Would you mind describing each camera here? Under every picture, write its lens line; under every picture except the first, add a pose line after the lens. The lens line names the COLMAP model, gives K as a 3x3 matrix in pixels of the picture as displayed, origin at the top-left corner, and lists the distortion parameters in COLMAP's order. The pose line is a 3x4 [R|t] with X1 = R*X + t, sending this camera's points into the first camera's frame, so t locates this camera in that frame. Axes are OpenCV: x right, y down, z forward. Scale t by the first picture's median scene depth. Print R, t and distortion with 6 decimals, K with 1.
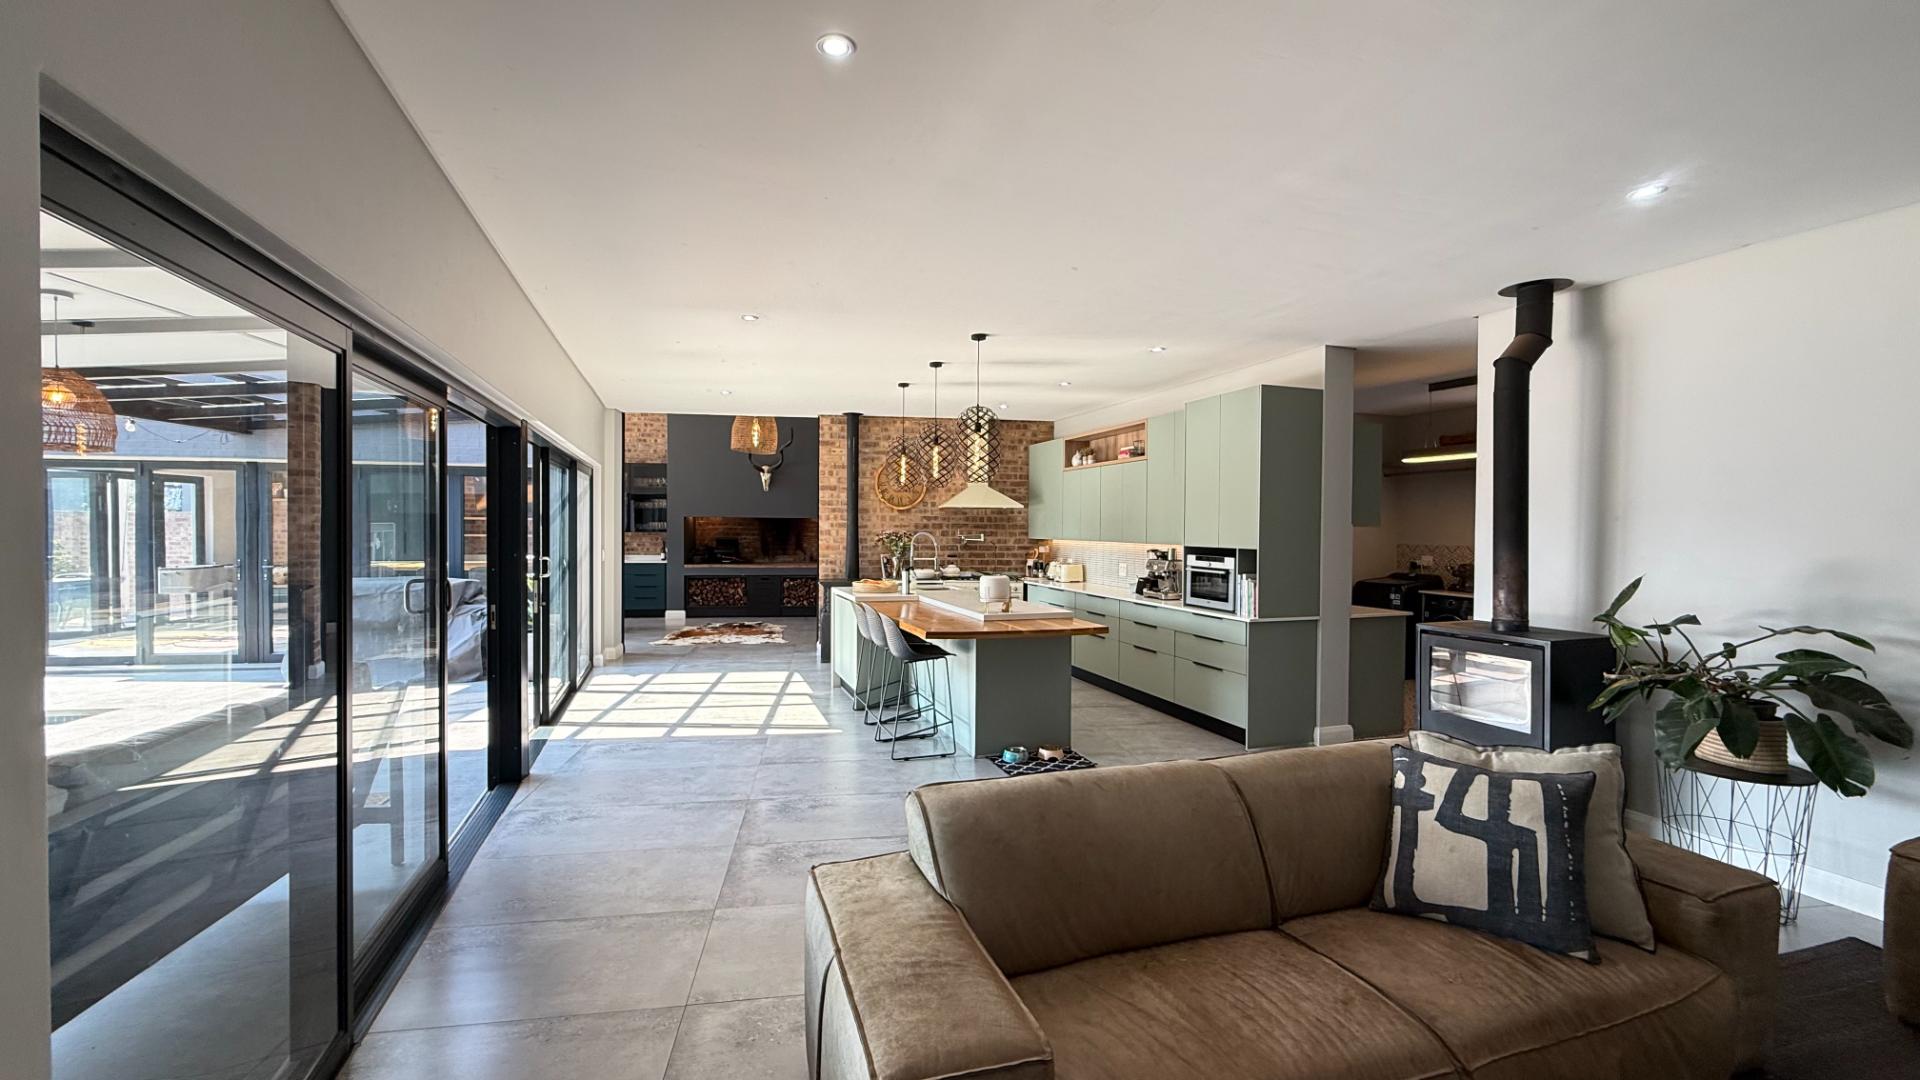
lens RADIAL K [[759.4, 0, 955.3], [0, 759.4, 537.3], [0, 0, 1]] dist [0.000014, 0.000248]
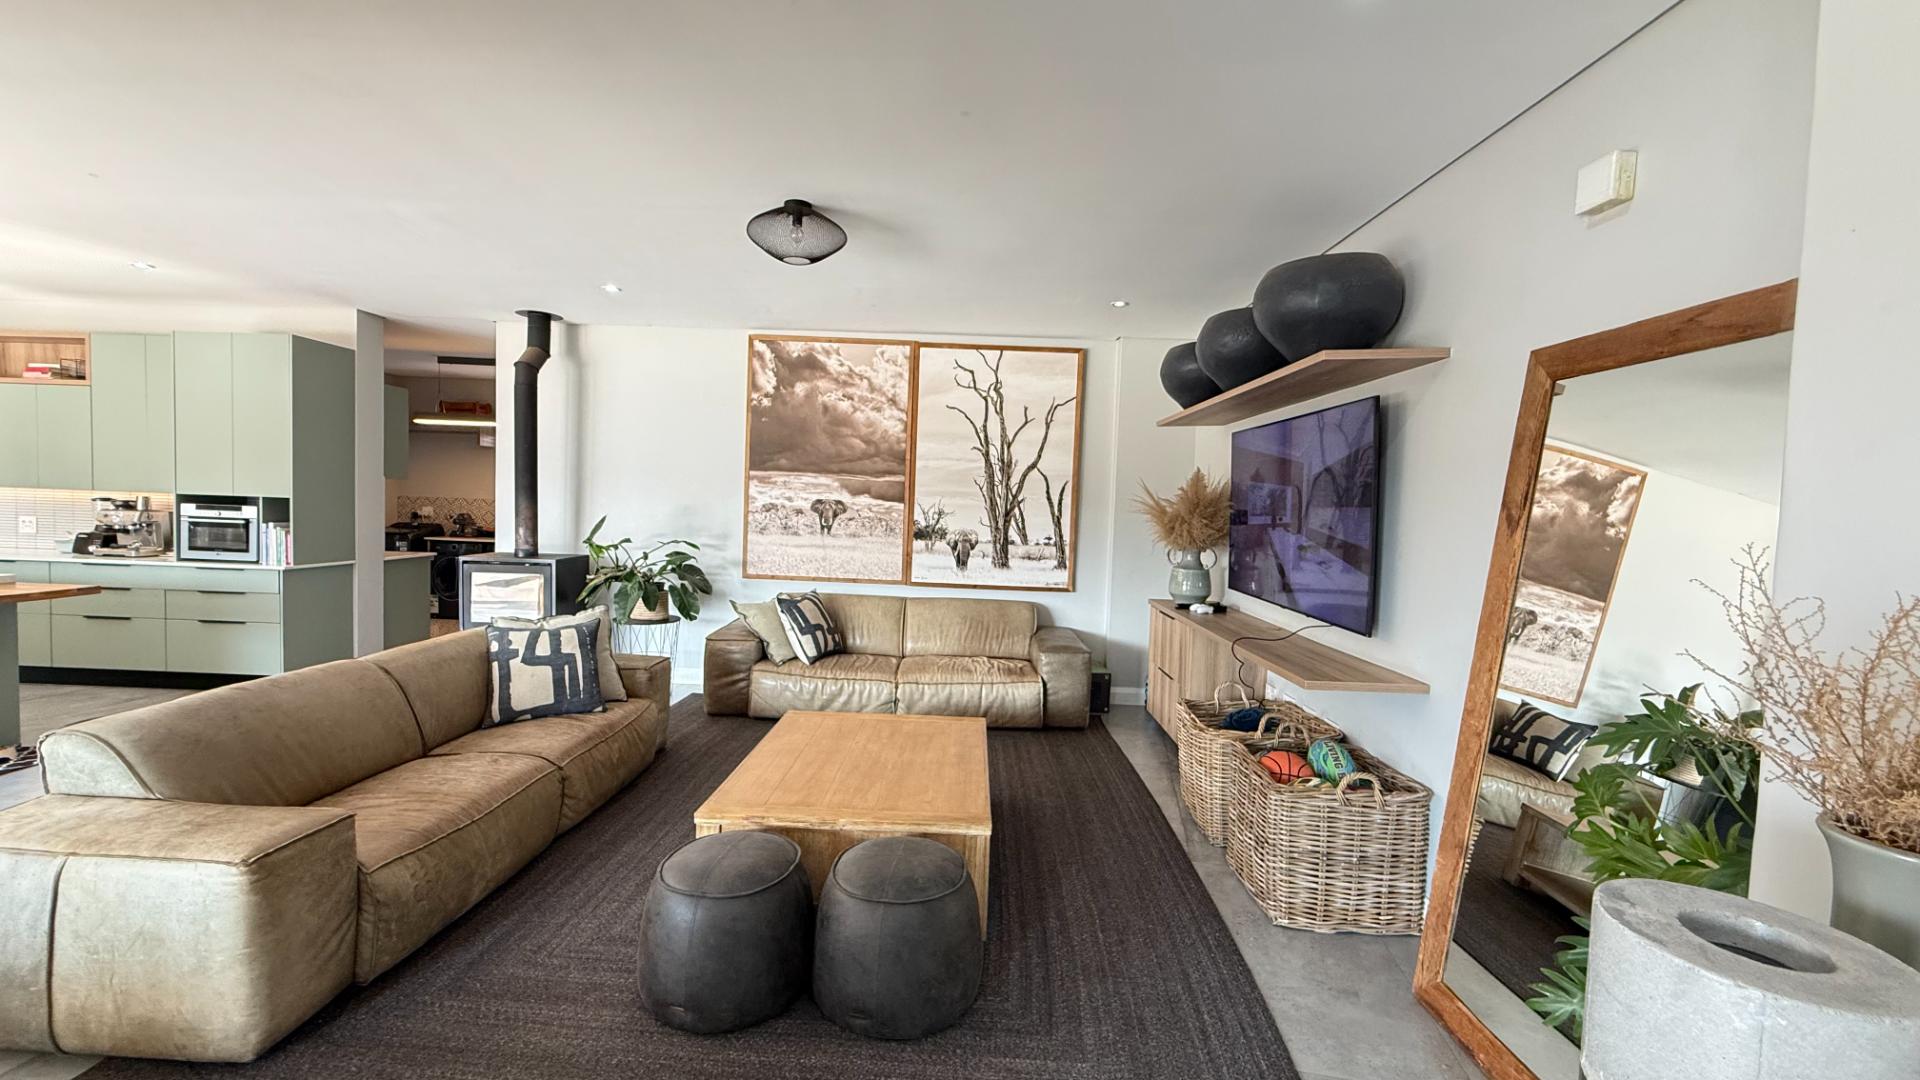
lens RADIAL K [[759.4, 0, 955.3], [0, 759.4, 537.3], [0, 0, 1]] dist [0.000014, 0.000248]
pose [[0.351553, -0.037325, 0.935424, -0.315033], [-0.017666, 0.998762, 0.046491, 0.007686], [-0.936001, -0.032870, 0.350459, -0.245634]]
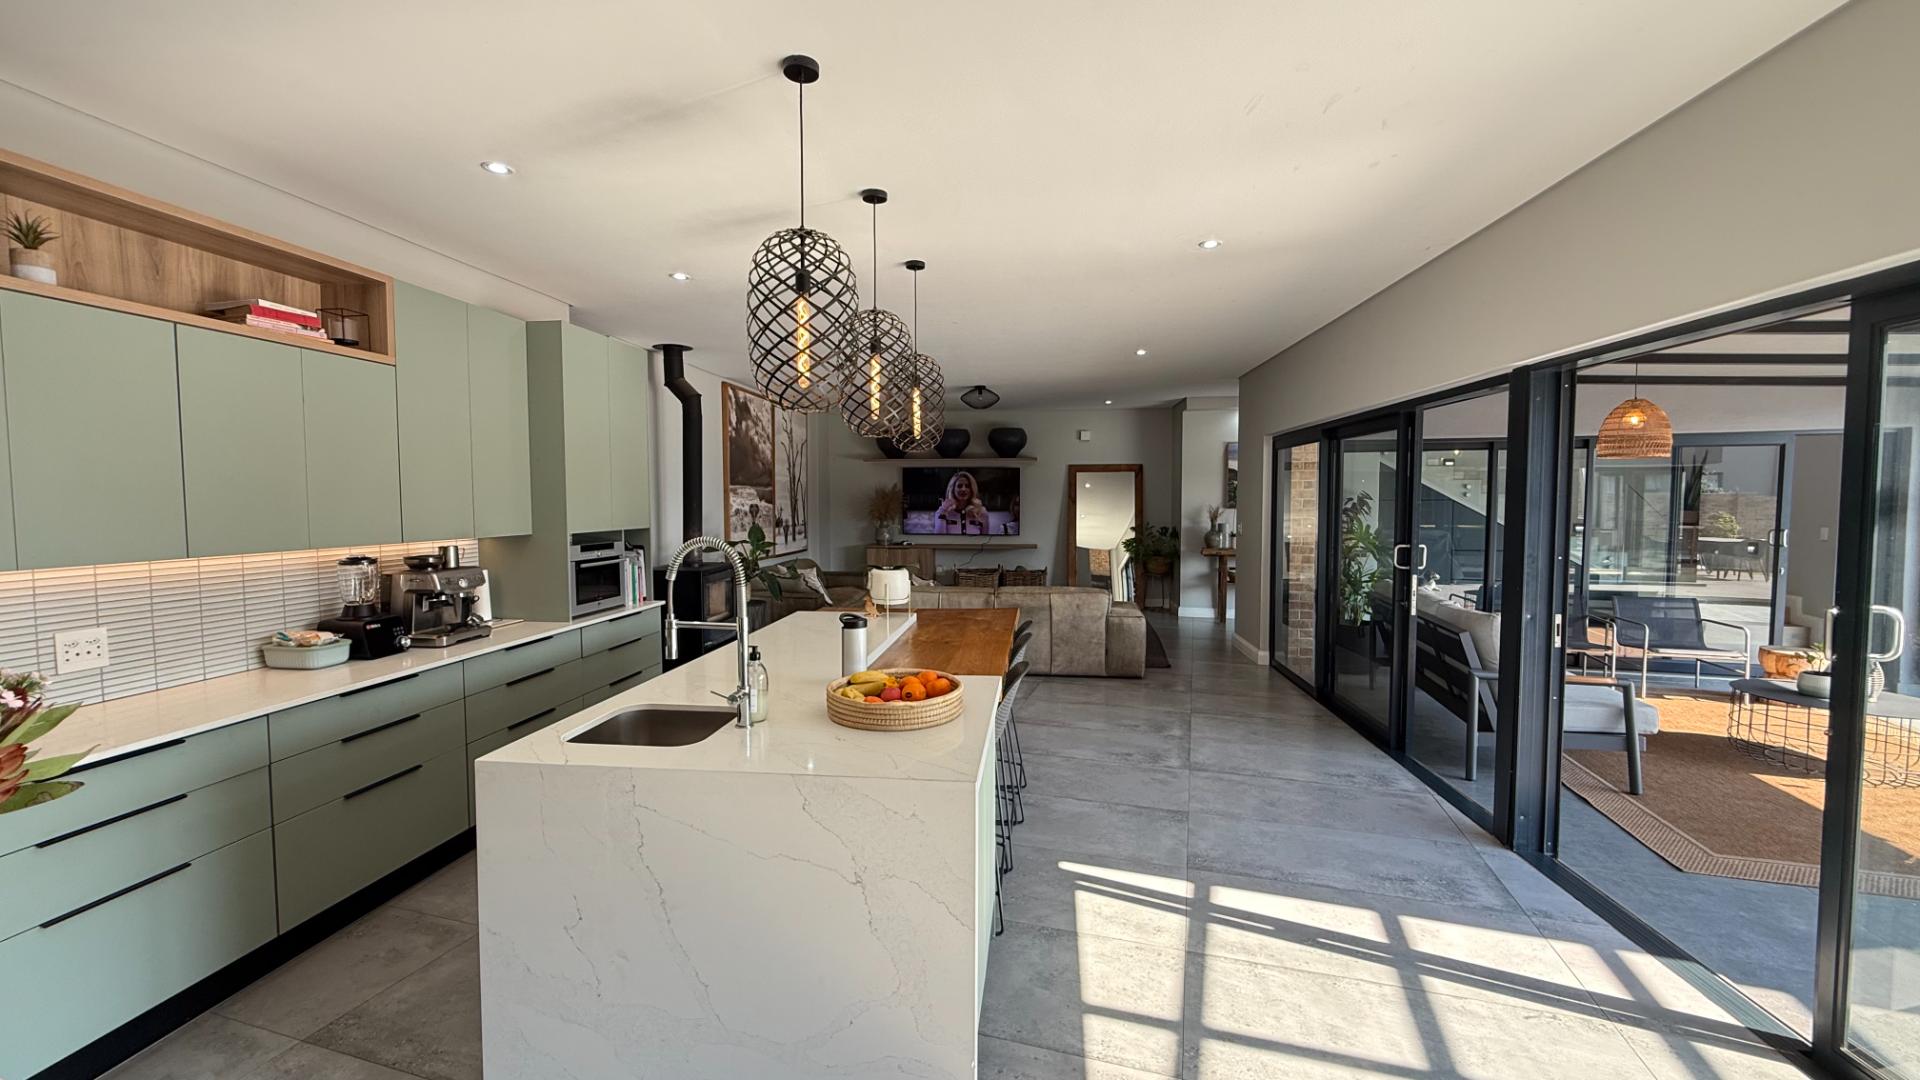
lens RADIAL K [[759.4, 0, 955.3], [0, 759.4, 537.3], [0, 0, 1]] dist [0.000014, 0.000248]
pose [[-0.893384, -0.030048, 0.448288, -0.468982], [0.001921, 0.997496, 0.070691, -0.049487], [-0.449290, 0.064015, -0.891089, 2.177195]]
